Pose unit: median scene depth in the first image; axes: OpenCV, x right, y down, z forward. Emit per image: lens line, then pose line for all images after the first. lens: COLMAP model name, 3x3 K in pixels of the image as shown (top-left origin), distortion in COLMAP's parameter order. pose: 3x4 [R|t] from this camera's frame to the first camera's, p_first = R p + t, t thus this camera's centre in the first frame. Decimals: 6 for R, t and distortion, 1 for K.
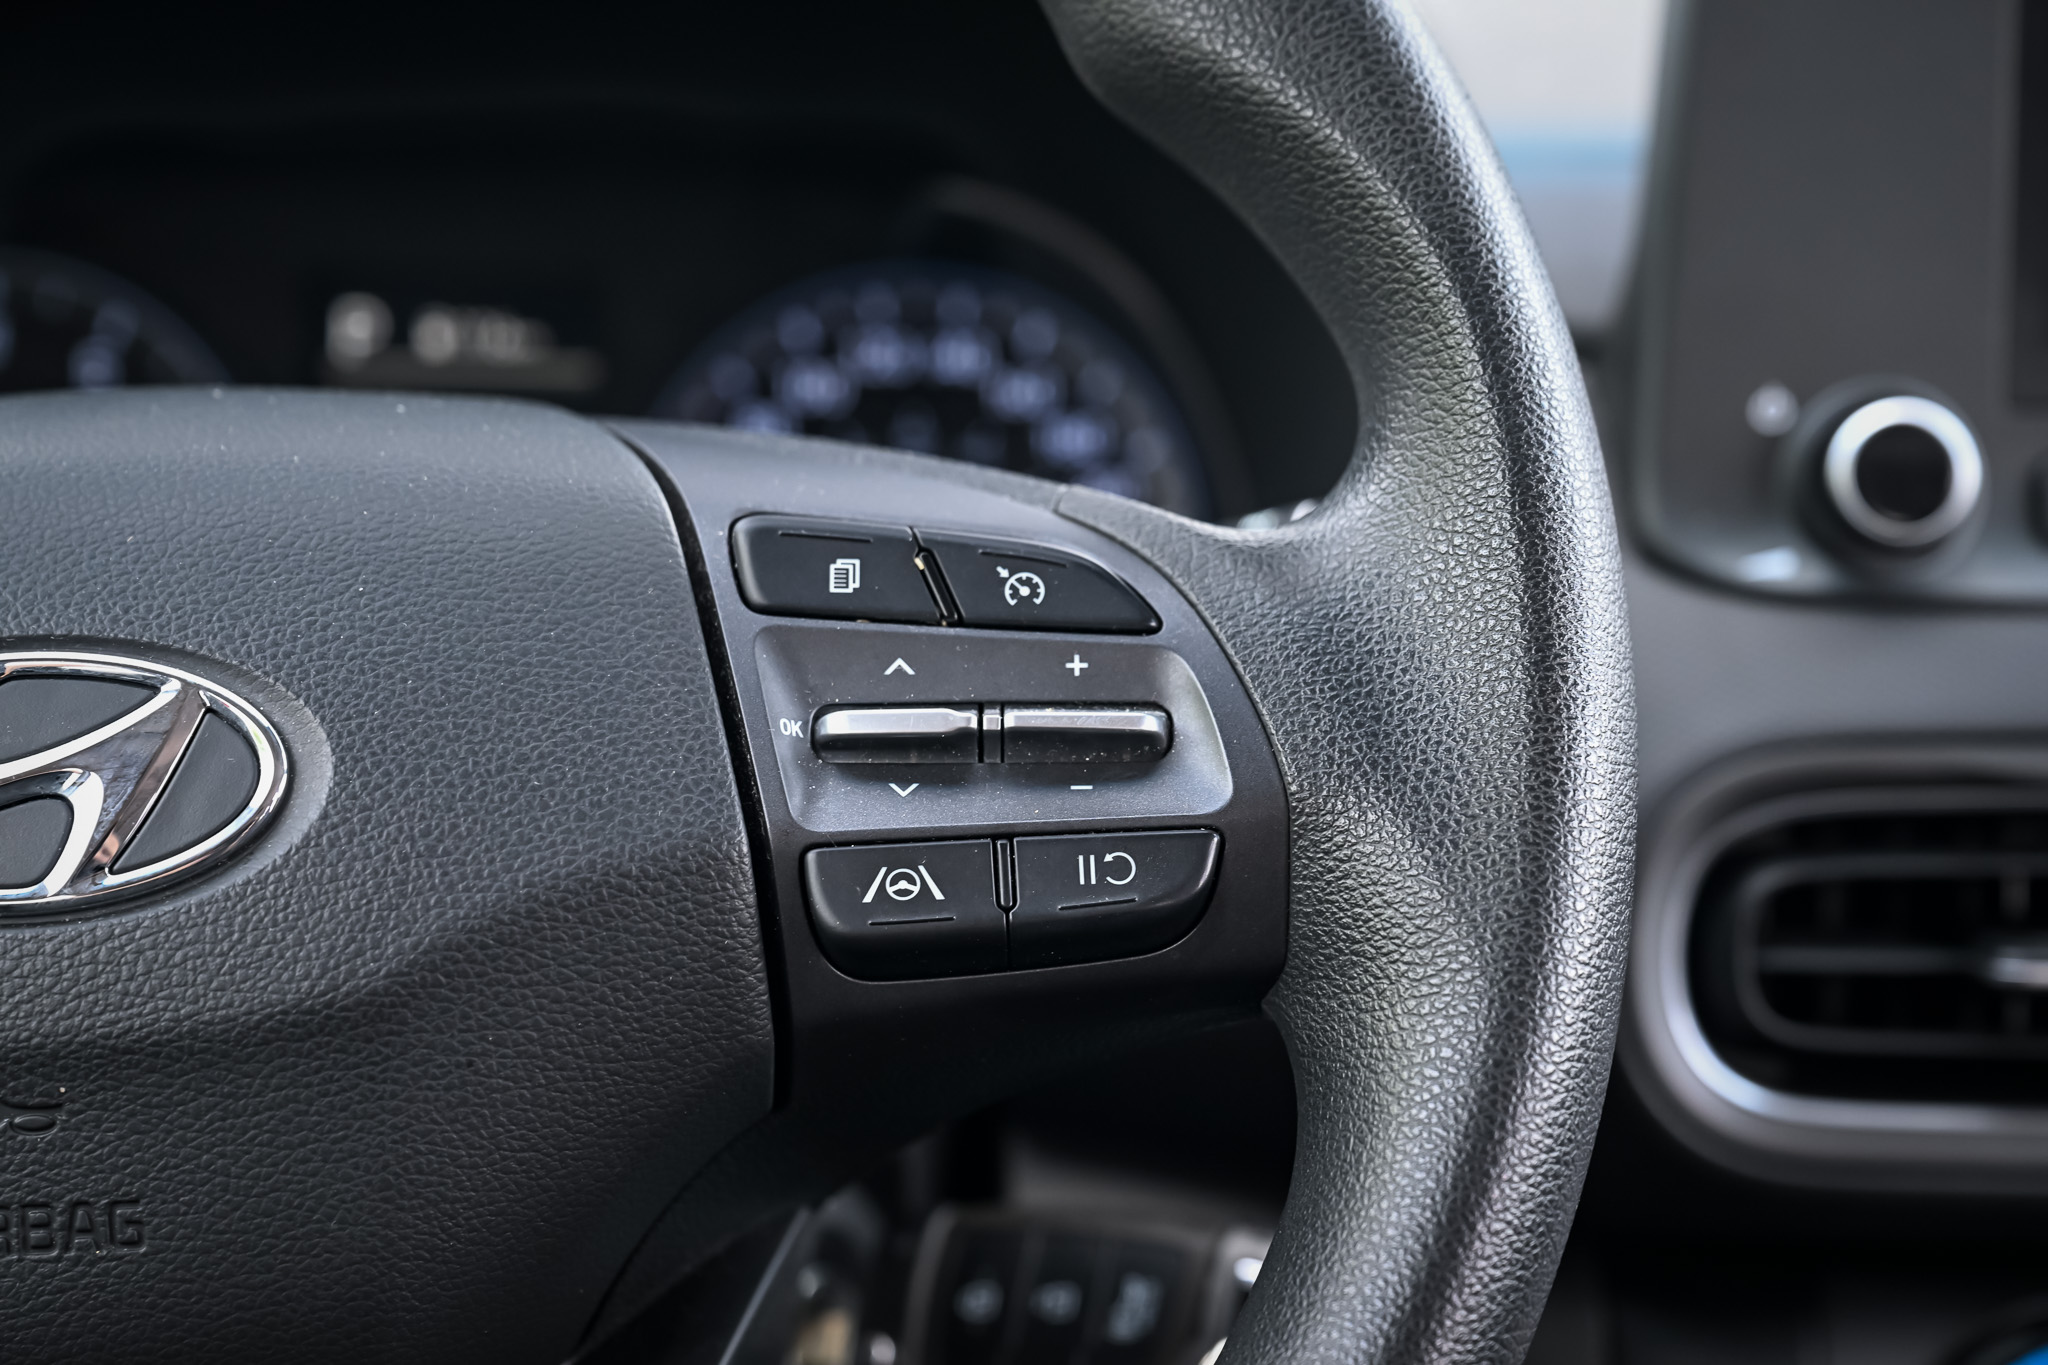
lens RADIAL K [[3940.7, 0, 1024.0], [0, 3940.7, 682.5], [0, 0, 1]] dist [-0.044923, 0.222256]
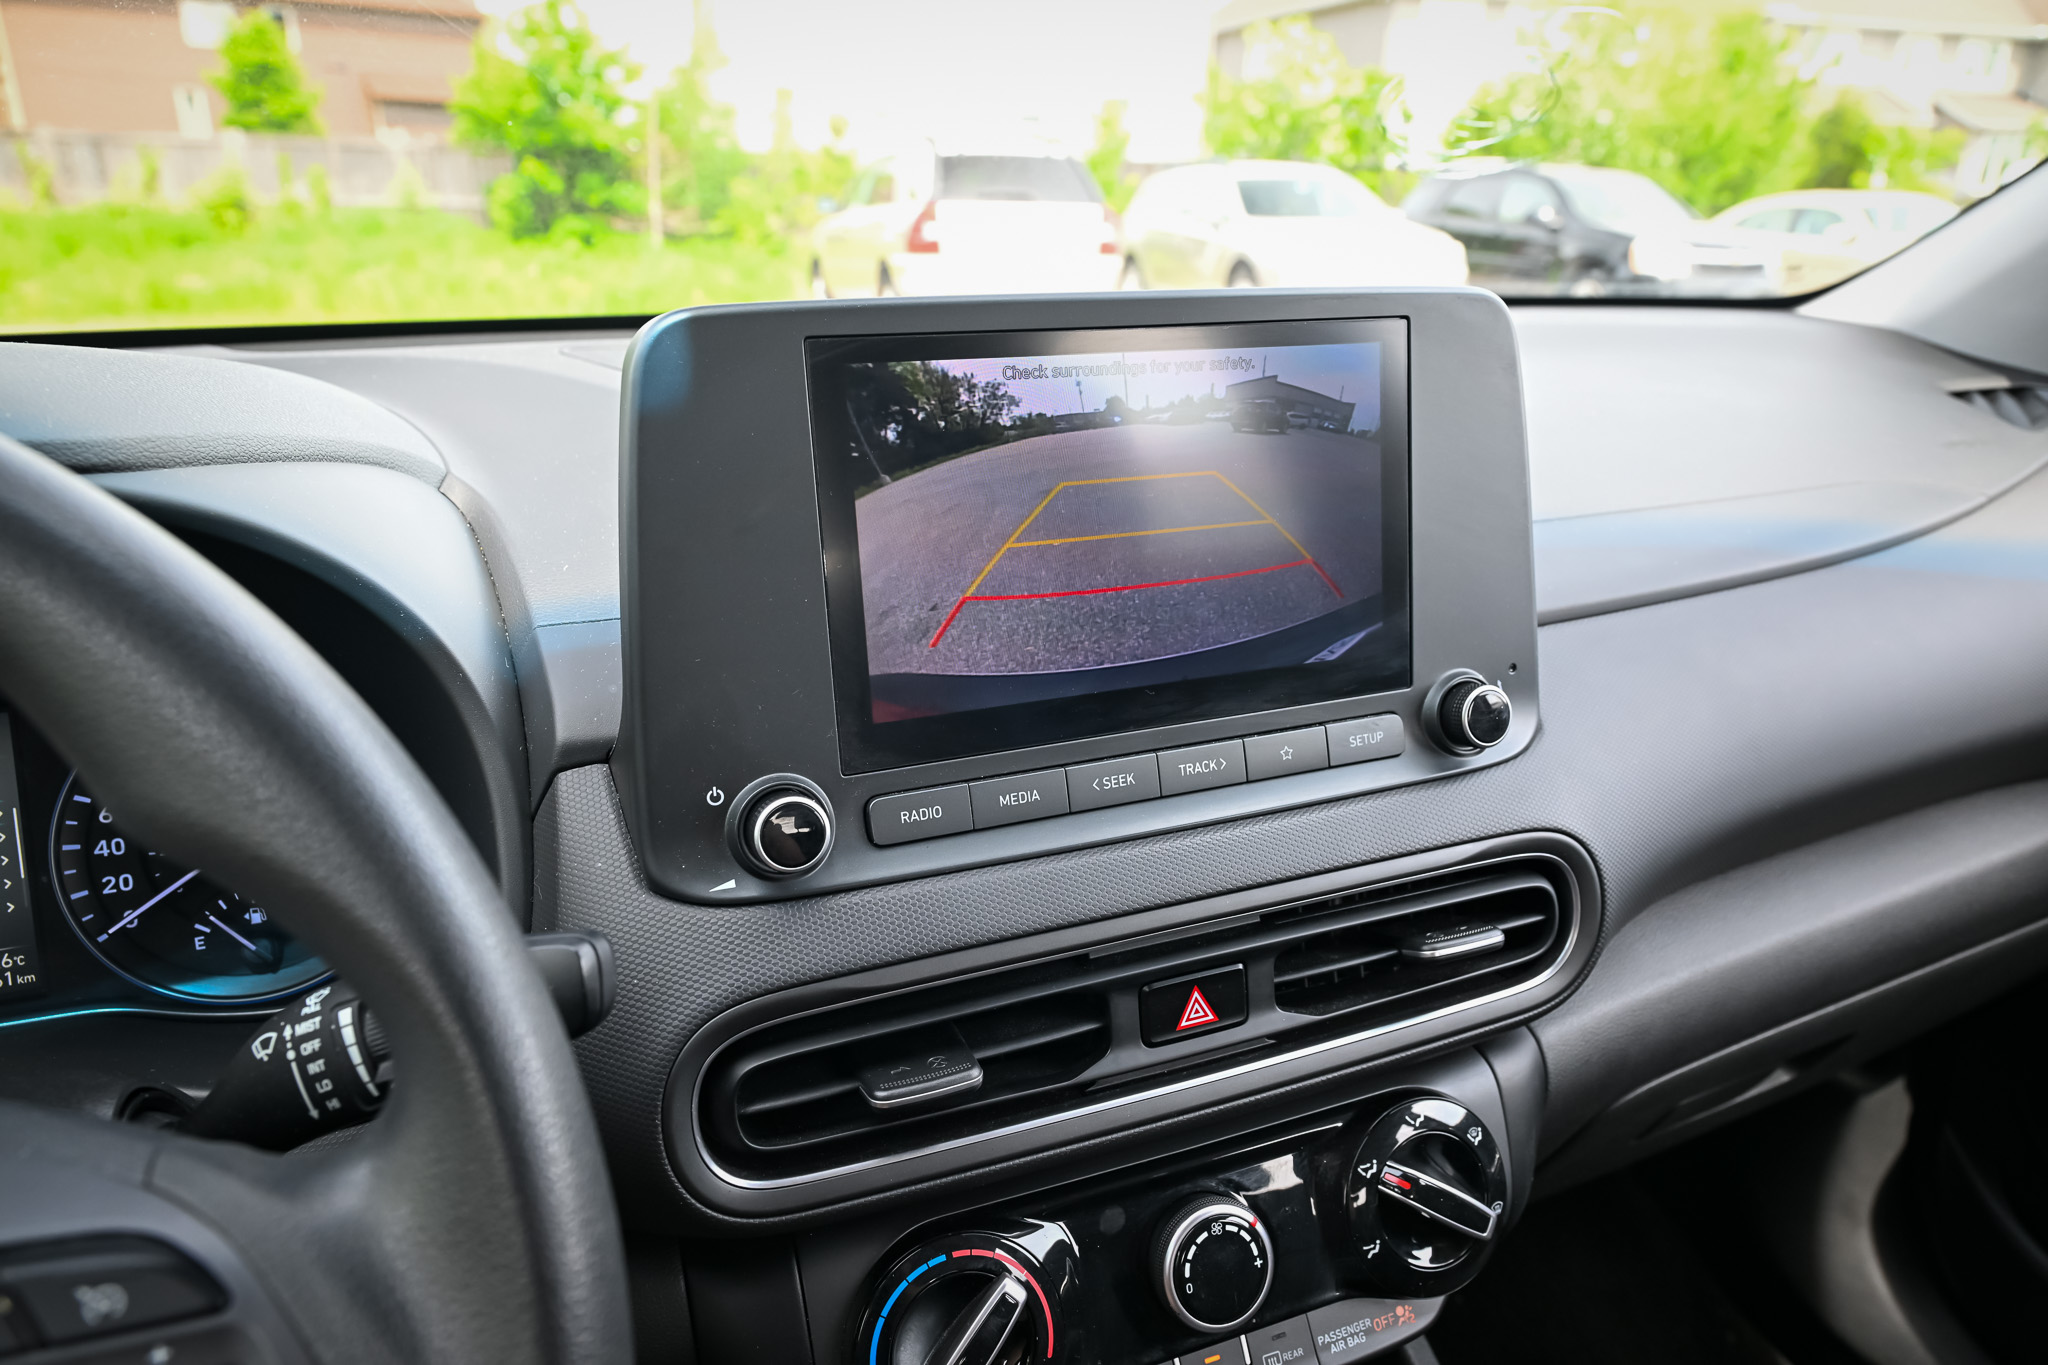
lens RADIAL K [[1362.8, 0, 1024.0], [0, 1362.8, 682.5], [0, 0, 1]] dist [0.001811, 0.008567]
pose [[0.925456, -0.134148, 0.354309, 0.144621], [0.091575, 0.986689, 0.134386, -0.252769], [-0.367620, -0.091922, 0.925422, 0.516796]]
